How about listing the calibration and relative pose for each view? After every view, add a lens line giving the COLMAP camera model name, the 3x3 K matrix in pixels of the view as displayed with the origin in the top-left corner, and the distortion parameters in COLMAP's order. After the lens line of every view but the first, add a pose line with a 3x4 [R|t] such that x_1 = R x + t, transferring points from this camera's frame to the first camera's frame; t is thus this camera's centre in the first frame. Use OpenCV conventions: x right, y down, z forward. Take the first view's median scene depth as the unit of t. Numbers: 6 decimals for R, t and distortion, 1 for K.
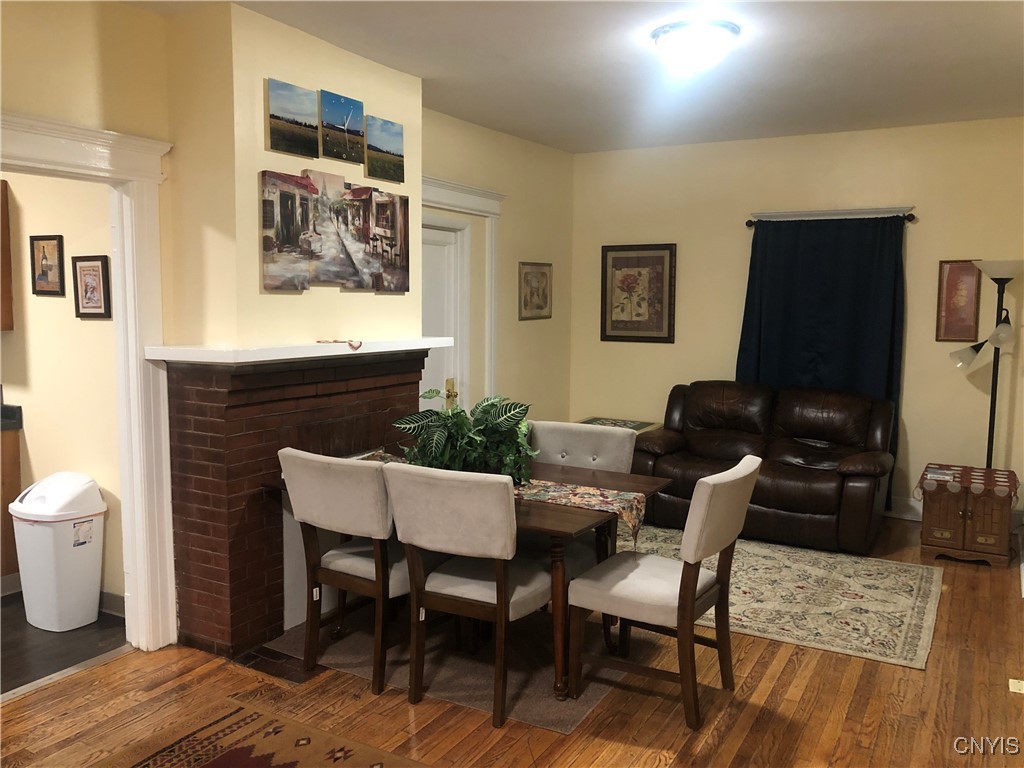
lens RADIAL K [[841.0, 0, 512.0], [0, 841.0, 384.0], [0, 0, 1]] dist [0.034620, -0.002685]
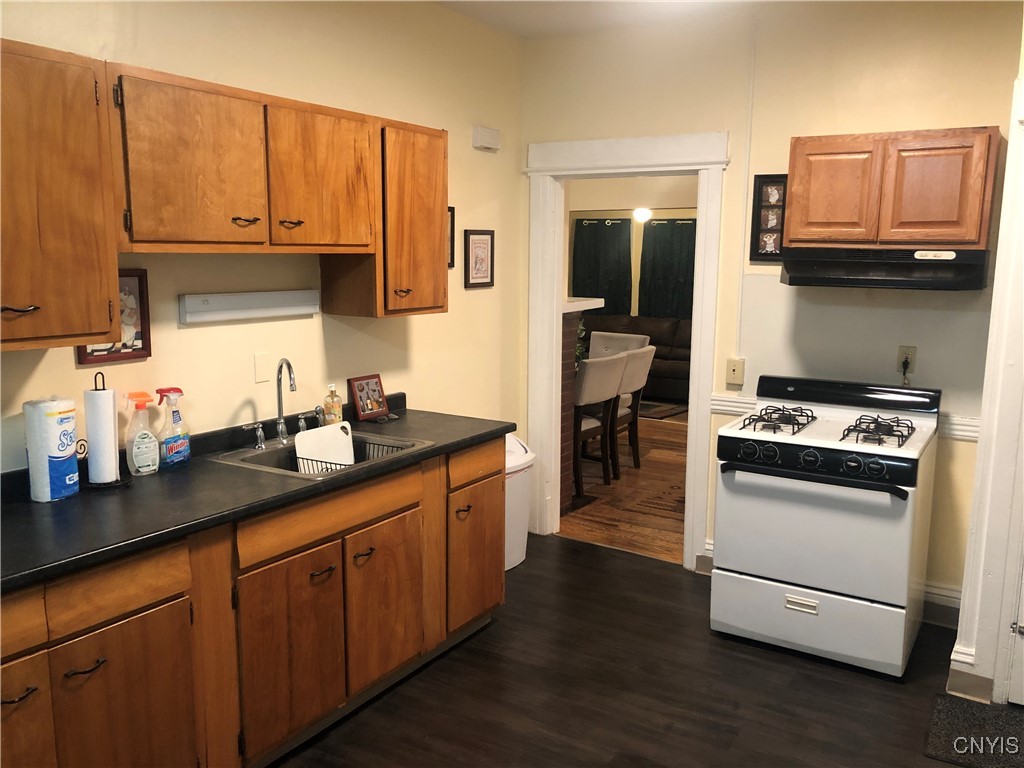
lens RADIAL K [[841.0, 0, 512.0], [0, 841.0, 384.0], [0, 0, 1]] dist [0.034620, -0.002685]
pose [[0.049308, -0.169391, 0.984315, -1.603134], [0.090598, 0.982209, 0.164491, -0.131695], [-0.994666, 0.081067, 0.063777, 0.912161]]
